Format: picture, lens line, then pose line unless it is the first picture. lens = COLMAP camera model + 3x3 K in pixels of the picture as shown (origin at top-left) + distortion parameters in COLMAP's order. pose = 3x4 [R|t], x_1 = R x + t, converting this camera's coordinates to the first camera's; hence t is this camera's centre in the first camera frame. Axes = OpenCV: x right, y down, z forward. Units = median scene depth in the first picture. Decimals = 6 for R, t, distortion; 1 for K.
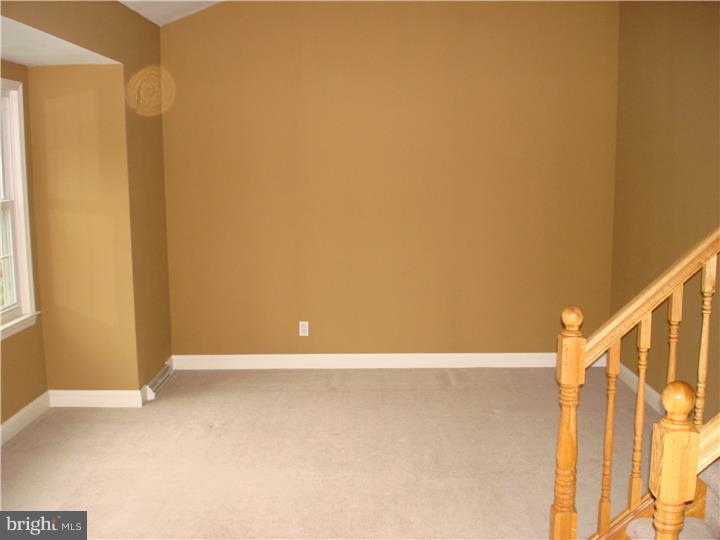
lens RADIAL K [[798.4, 0, 351.7], [0, 798.4, 271.4], [0, 0, 1]] dist [-0.079454, -0.104903]
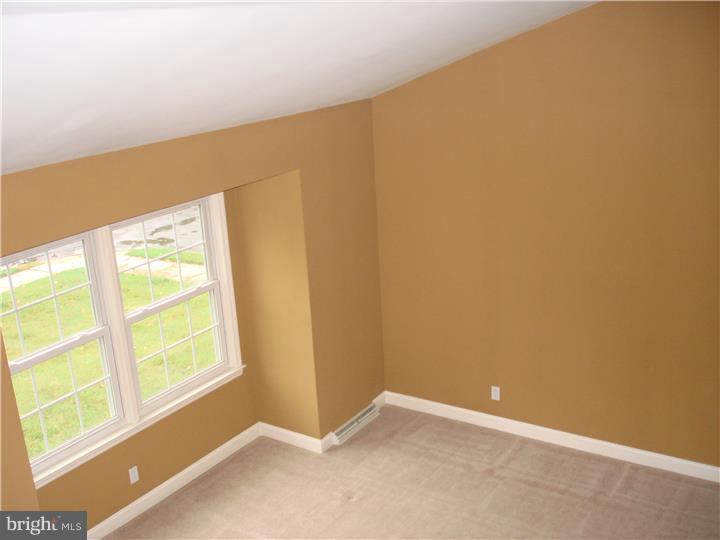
lens RADIAL K [[798.4, 0, 351.7], [0, 798.4, 271.4], [0, 0, 1]] dist [-0.079454, -0.104903]
pose [[0.827089, 0.126622, -0.547623, 0.382632], [-0.022778, 0.981045, 0.192436, -0.320999], [0.561610, -0.146688, 0.814295, 0.100887]]
